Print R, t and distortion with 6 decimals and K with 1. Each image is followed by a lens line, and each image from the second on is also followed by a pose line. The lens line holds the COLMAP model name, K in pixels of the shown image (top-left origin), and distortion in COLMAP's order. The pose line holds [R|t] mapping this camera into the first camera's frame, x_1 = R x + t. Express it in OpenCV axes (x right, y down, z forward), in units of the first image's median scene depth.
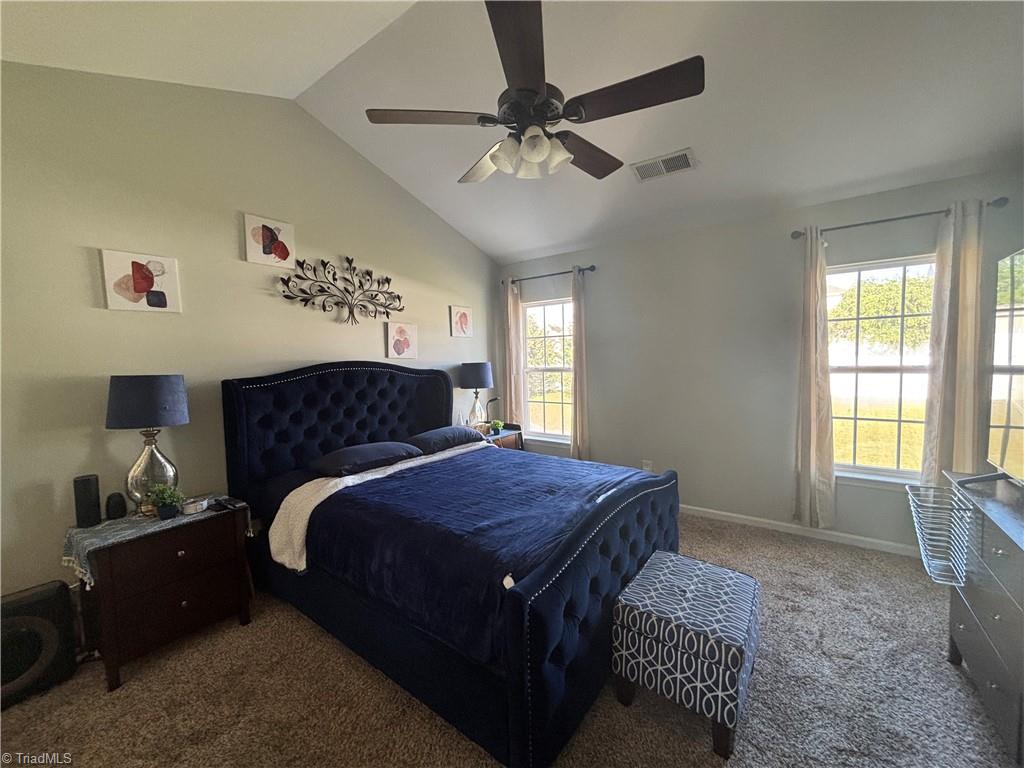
lens RADIAL K [[415.3, 0, 510.2], [0, 415.3, 375.7], [0, 0, 1]] dist [0.004220, -0.000591]
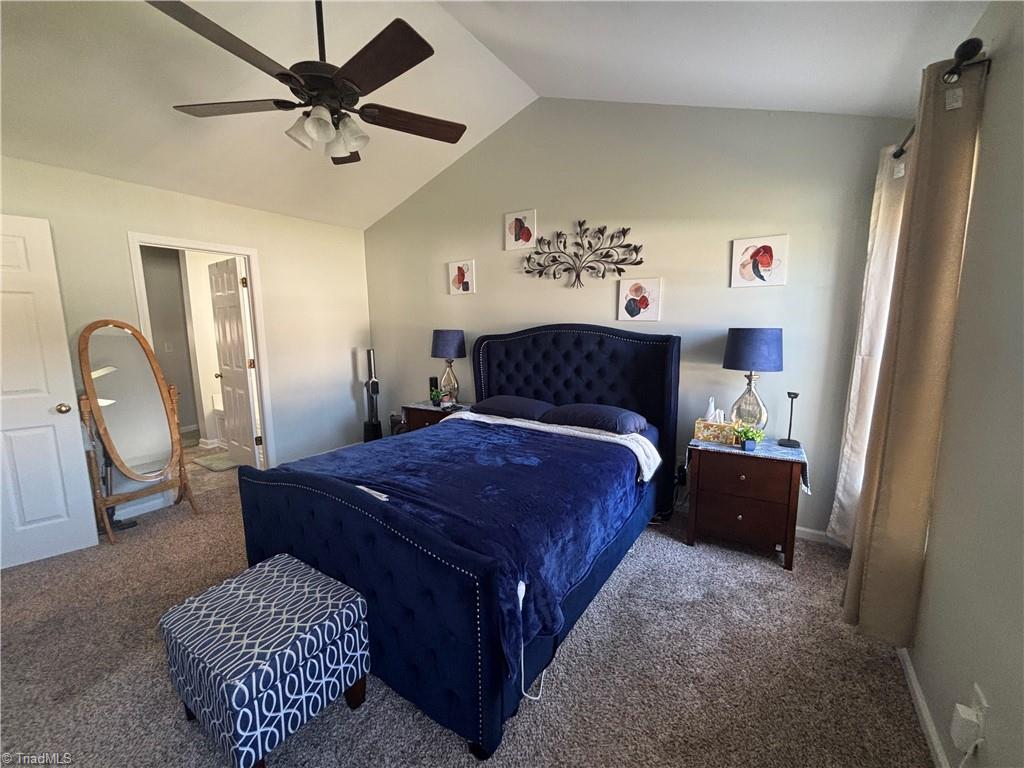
lens RADIAL K [[415.3, 0, 512.9], [0, 415.3, 382.2], [0, 0, 1]] dist [0.004220, -0.000591]
pose [[0.059562, 0.162804, -0.984859, 0.673448], [-0.031900, 0.986417, 0.161132, -0.053211], [0.997715, 0.021820, 0.063946, 0.781264]]
